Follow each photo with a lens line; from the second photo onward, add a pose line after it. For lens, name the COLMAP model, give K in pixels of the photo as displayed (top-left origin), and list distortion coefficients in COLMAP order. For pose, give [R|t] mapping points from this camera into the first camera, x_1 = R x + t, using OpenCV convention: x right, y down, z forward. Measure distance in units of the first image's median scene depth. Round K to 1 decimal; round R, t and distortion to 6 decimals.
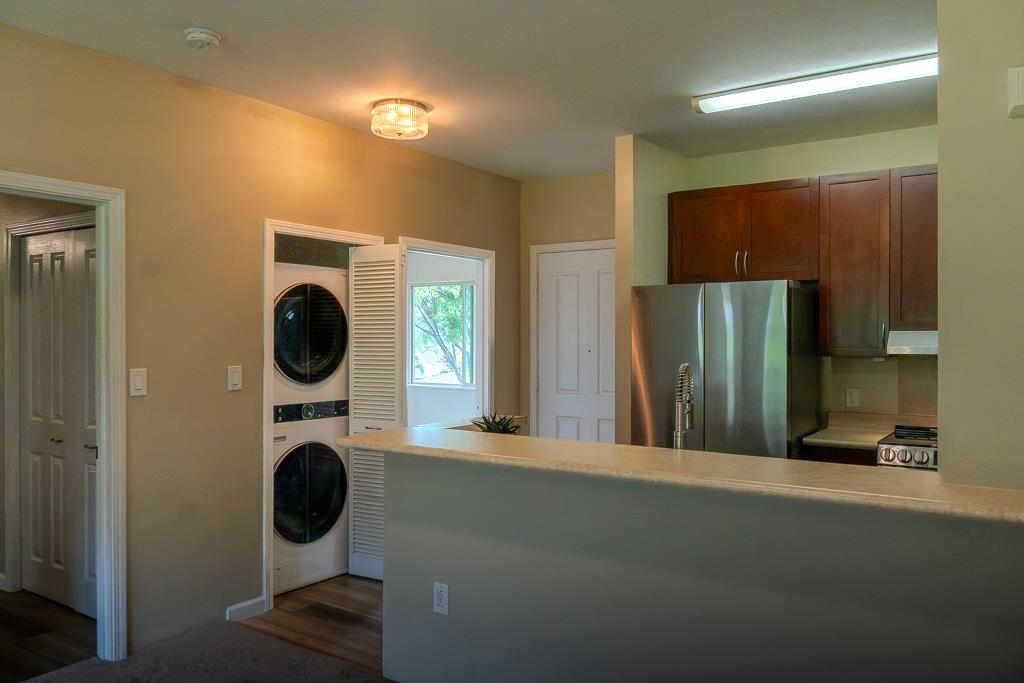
lens RADIAL K [[768.8, 0, 512.0], [0, 768.8, 341.5], [0, 0, 1]] dist [-0.010503, -0.002591]
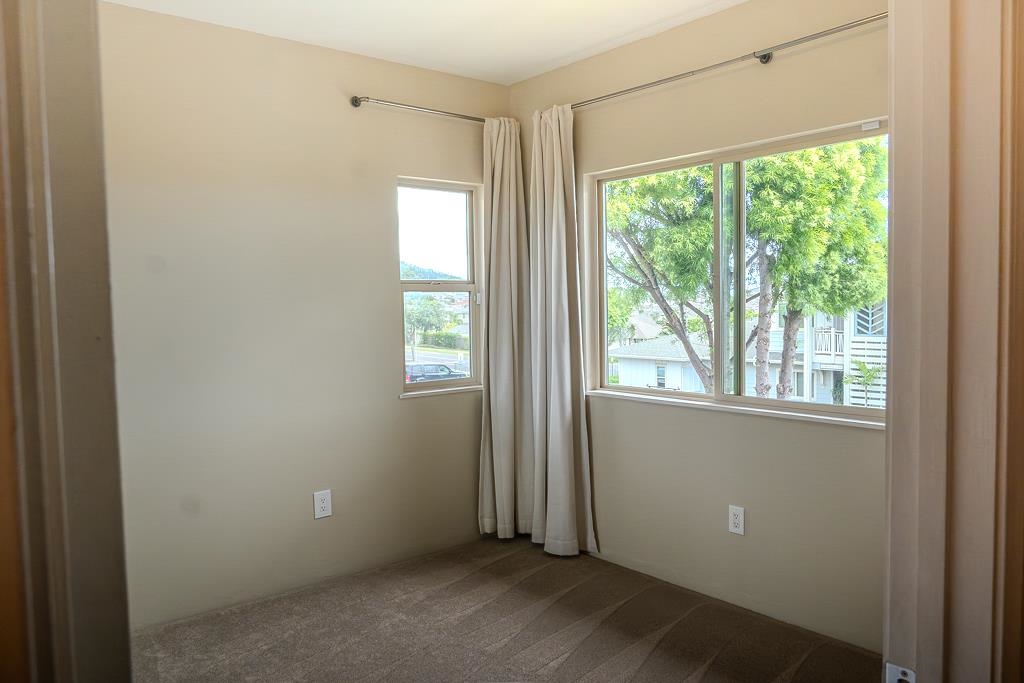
lens RADIAL K [[768.8, 0, 512.0], [0, 768.8, 341.5], [0, 0, 1]] dist [-0.010503, -0.002591]
pose [[0.960038, -0.010275, -0.279681, -0.039799], [0.024734, 0.998530, 0.048219, 0.001917], [0.278774, -0.053210, 0.958881, 0.420427]]
